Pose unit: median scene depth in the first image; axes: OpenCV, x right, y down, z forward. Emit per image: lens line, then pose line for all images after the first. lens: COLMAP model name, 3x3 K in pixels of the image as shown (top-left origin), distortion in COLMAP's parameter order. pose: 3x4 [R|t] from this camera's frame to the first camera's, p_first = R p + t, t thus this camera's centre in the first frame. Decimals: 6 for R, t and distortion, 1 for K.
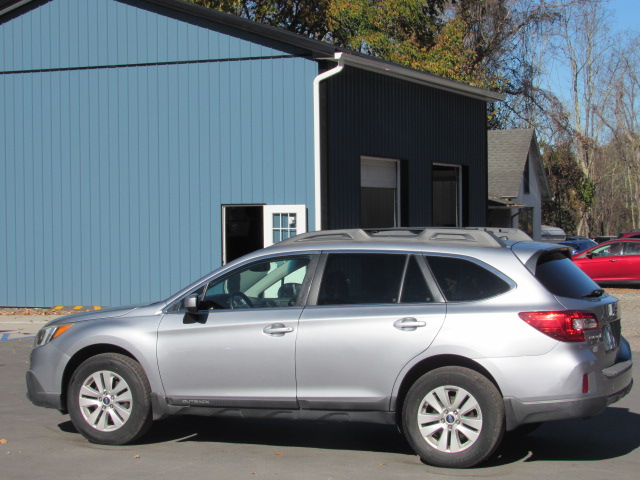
lens RADIAL K [[1461.1, 0, 306.3], [0, 1461.1, 239.3], [0, 0, 1]] dist [-0.067137, -0.237747]
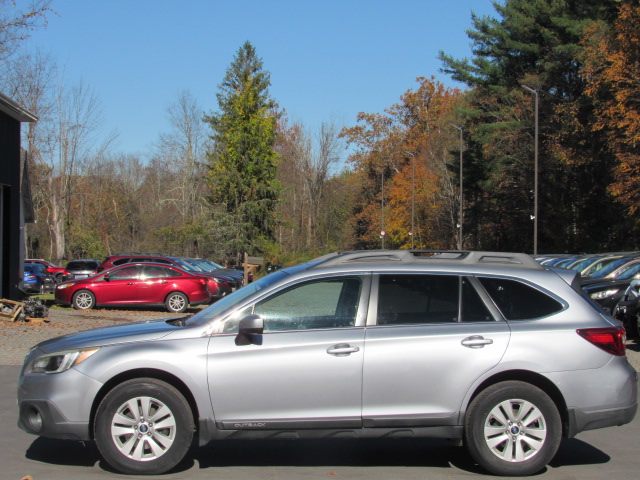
lens RADIAL K [[1448.5, 0, 320.0], [0, 1448.5, 240.0], [0, 0, 1]] dist [-0.007900, -0.199838]
pose [[0.895103, 0.016111, 0.445568, -0.477053], [-0.008970, 0.999795, -0.018131, 0.004284], [-0.445769, 0.012233, 0.895064, 0.108606]]
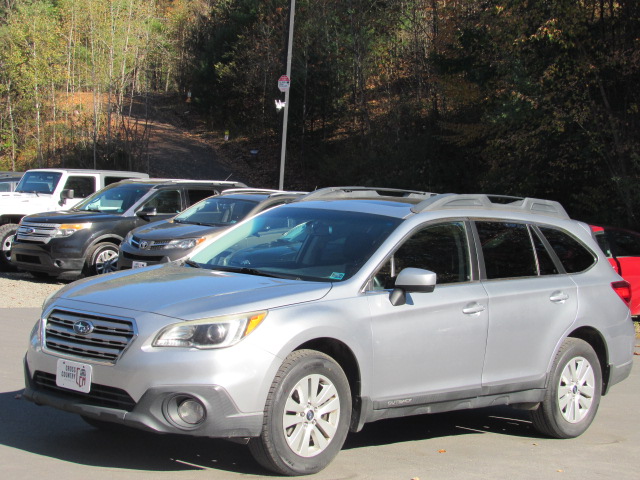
lens RADIAL K [[1461.1, 0, 306.3], [0, 1461.1, 239.3], [0, 0, 1]] dist [-0.067137, -0.237747]
pose [[0.354195, -0.000653, 0.935171, -0.861656], [-0.051667, 0.998459, 0.020265, 0.008085], [-0.933743, -0.055495, 0.353615, 0.781320]]
